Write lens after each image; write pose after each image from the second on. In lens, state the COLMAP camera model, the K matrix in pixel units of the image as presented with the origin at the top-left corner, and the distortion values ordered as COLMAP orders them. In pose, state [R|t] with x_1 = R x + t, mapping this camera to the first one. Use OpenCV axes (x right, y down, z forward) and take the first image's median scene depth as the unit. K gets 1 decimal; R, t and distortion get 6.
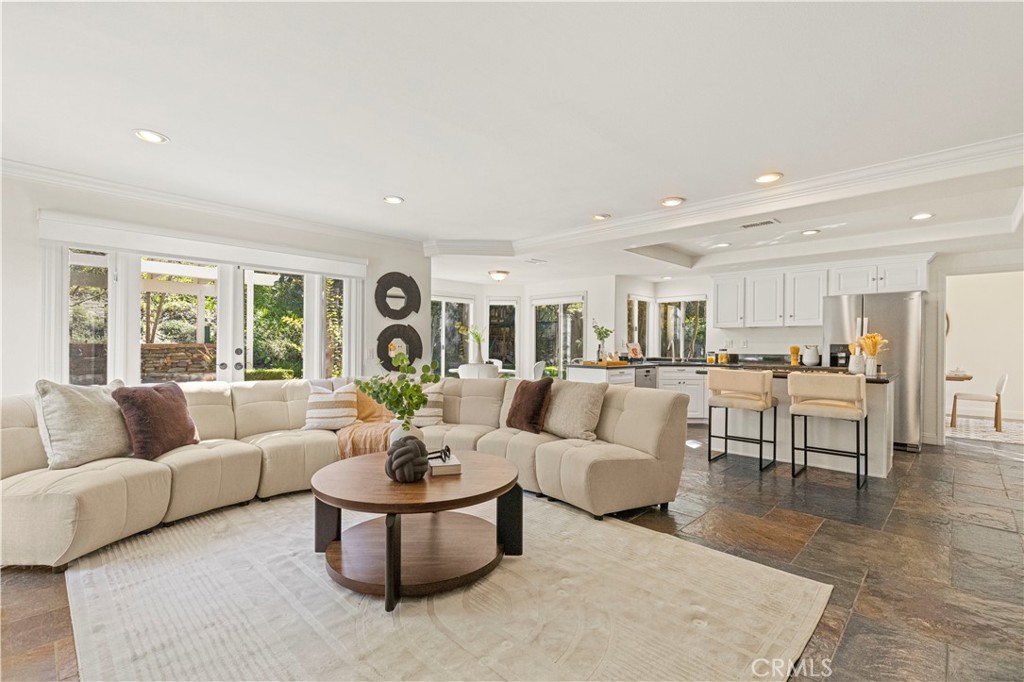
lens RADIAL K [[458.9, 0, 504.2], [0, 458.9, 342.8], [0, 0, 1]] dist [0.004815, -0.002475]
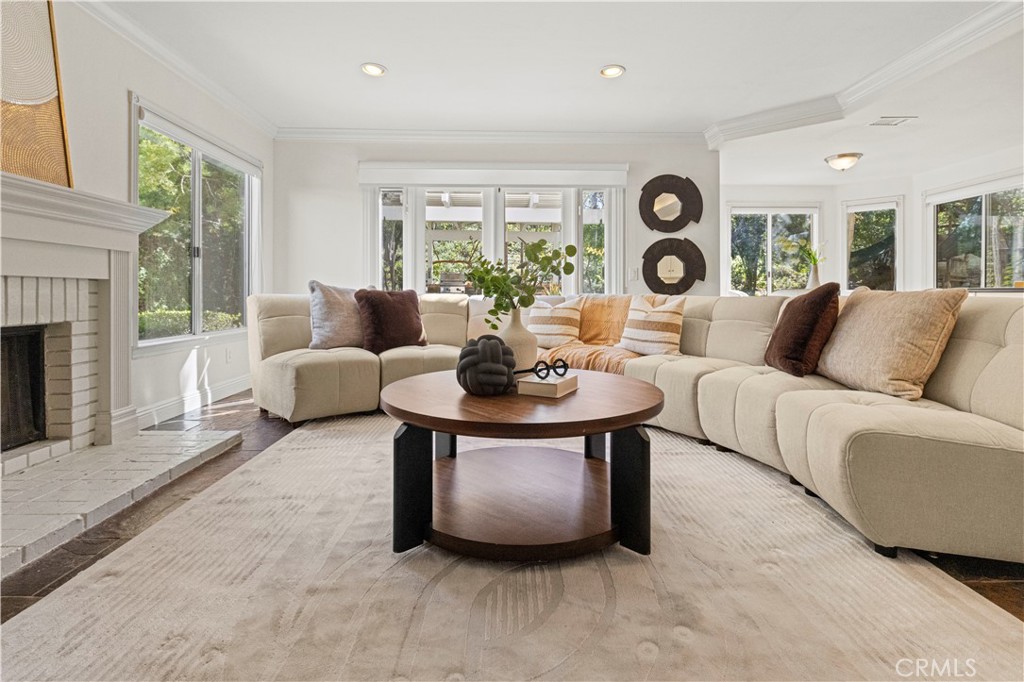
lens RADIAL K [[458.9, 0, 511.2], [0, 458.9, 303.2], [0, 0, 1]] dist [0.004815, -0.002475]
pose [[0.720374, 0.006586, -0.693555, 0.142667], [0.011123, 0.999717, 0.021046, 0.057674], [0.693497, -0.022875, 0.720096, 0.210501]]
